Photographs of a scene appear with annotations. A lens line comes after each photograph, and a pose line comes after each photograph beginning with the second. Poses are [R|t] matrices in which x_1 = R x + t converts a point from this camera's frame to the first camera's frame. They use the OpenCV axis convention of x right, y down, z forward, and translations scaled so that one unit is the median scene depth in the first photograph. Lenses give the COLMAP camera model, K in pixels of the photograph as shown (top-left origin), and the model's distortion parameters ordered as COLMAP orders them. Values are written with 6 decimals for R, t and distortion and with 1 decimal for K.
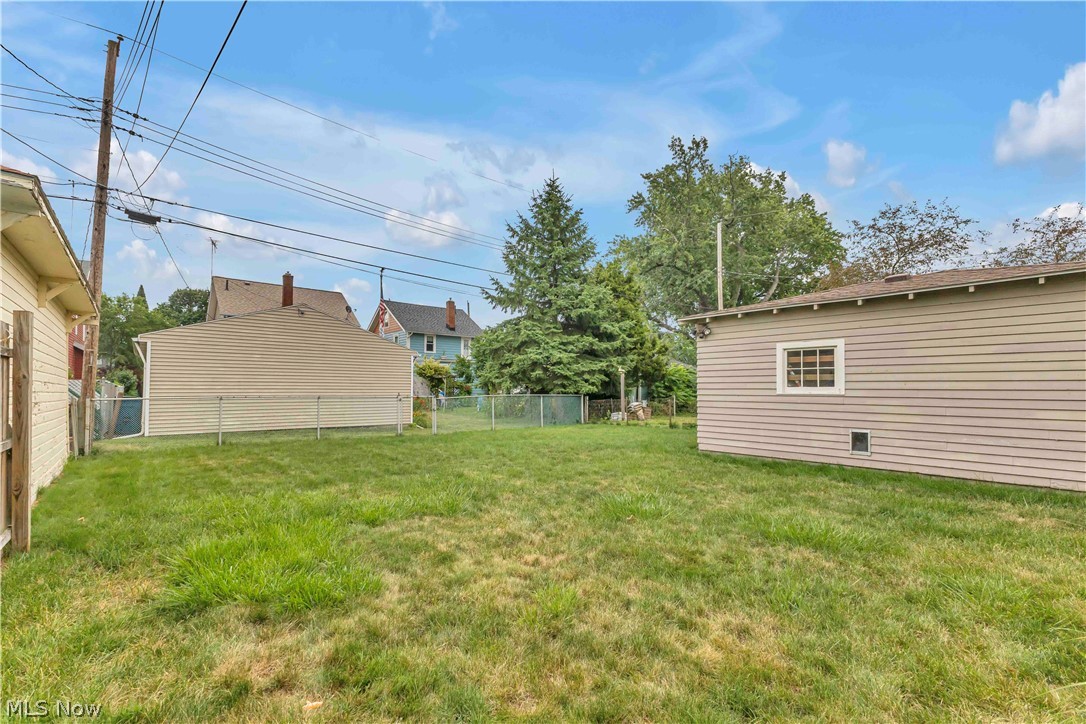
lens RADIAL K [[471.9, 0, 543.0], [0, 471.9, 362.0], [0, 0, 1]] dist [0.000055, -0.000196]
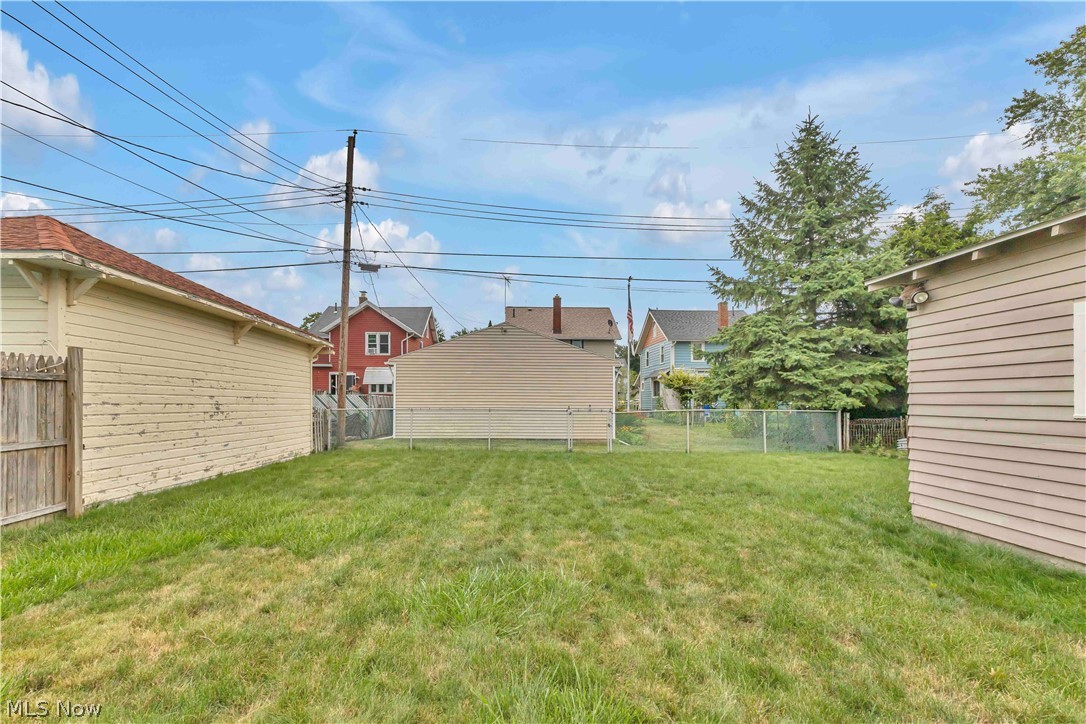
lens RADIAL K [[478.5, 0, 540.1], [0, 478.5, 381.1], [0, 0, 1]] dist [0.007753, -0.000706]
pose [[0.777103, -0.024265, -0.628906, 0.185169], [0.034021, 0.999415, 0.003477, 0.007180], [0.628454, -0.024098, 0.777474, 0.159711]]
